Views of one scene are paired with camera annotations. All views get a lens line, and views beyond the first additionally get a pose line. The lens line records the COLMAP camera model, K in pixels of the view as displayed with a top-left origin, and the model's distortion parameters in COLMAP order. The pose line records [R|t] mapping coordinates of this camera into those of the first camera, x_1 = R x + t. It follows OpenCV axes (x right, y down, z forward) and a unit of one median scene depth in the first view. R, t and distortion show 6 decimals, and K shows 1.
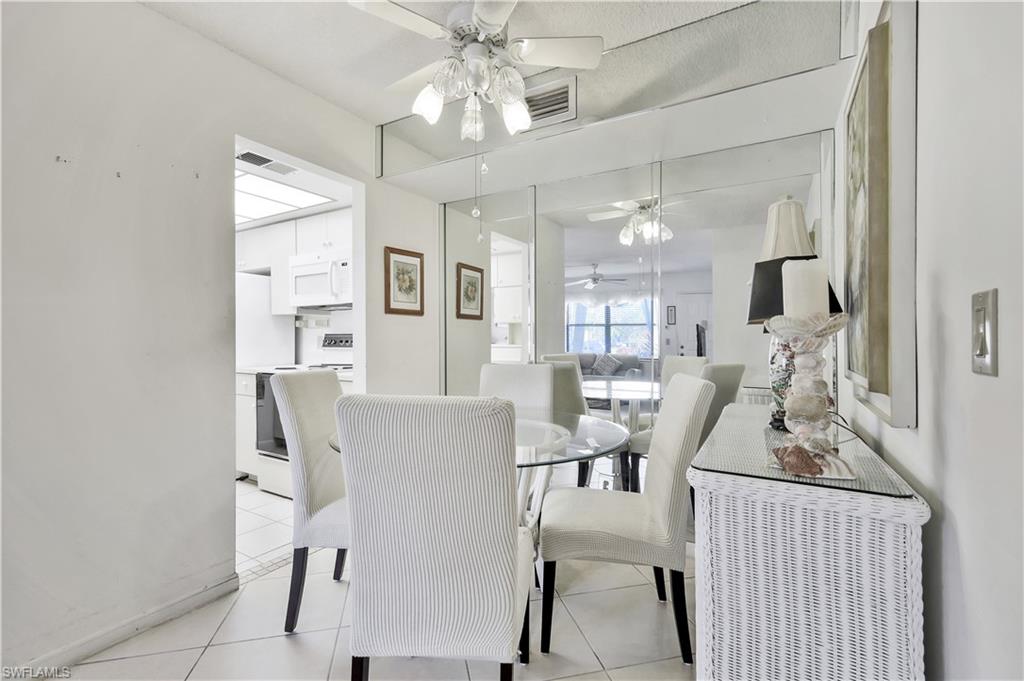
lens RADIAL K [[444.3, 0, 509.9], [0, 444.3, 338.6], [0, 0, 1]] dist [0.001567, 0.000323]
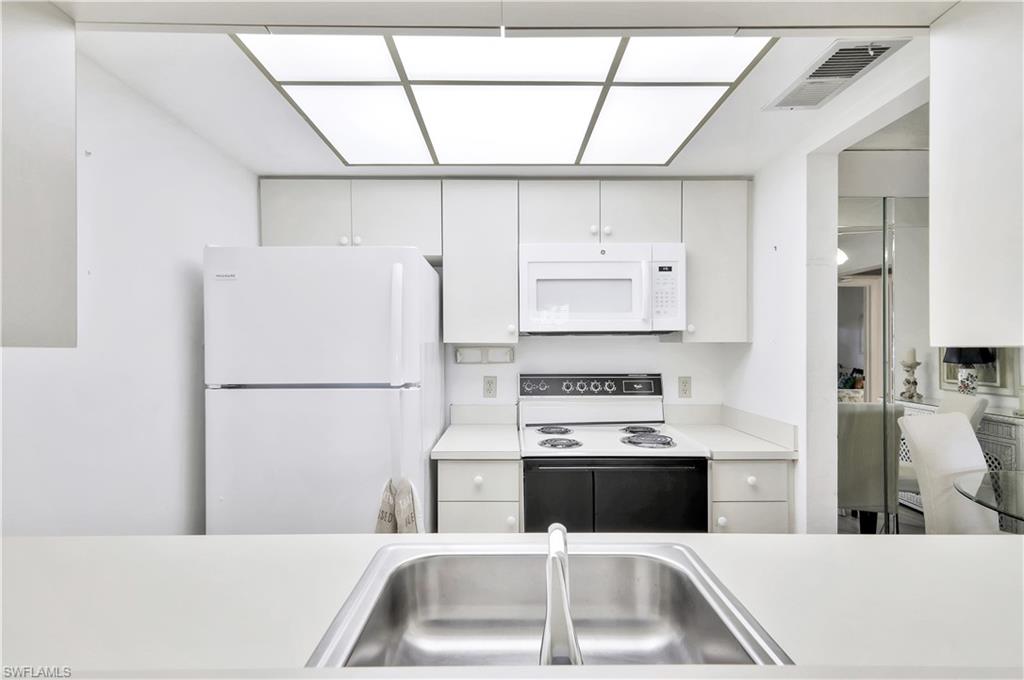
lens RADIAL K [[444.3, 0, 509.9], [0, 444.3, 338.1], [0, 0, 1]] dist [0.001567, 0.000323]
pose [[0.855945, -0.004464, 0.517048, -0.759077], [0.005389, 0.999985, -0.000287, -0.060252], [-0.517039, 0.003032, 0.855956, 0.494022]]
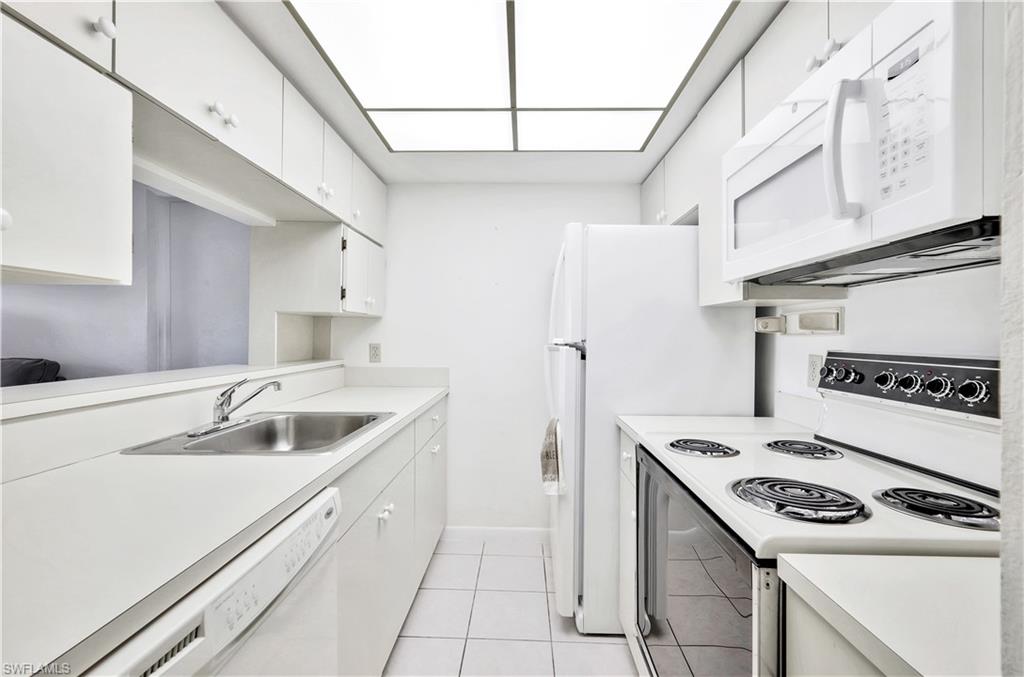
lens RADIAL K [[444.3, 0, 509.9], [0, 444.3, 336.6], [0, 0, 1]] dist [0.001567, 0.000323]
pose [[0.488650, 0.002832, -0.872475, -0.230818], [-0.006255, 0.999980, -0.000257, -0.021313], [0.872457, 0.005583, 0.488658, 0.608205]]
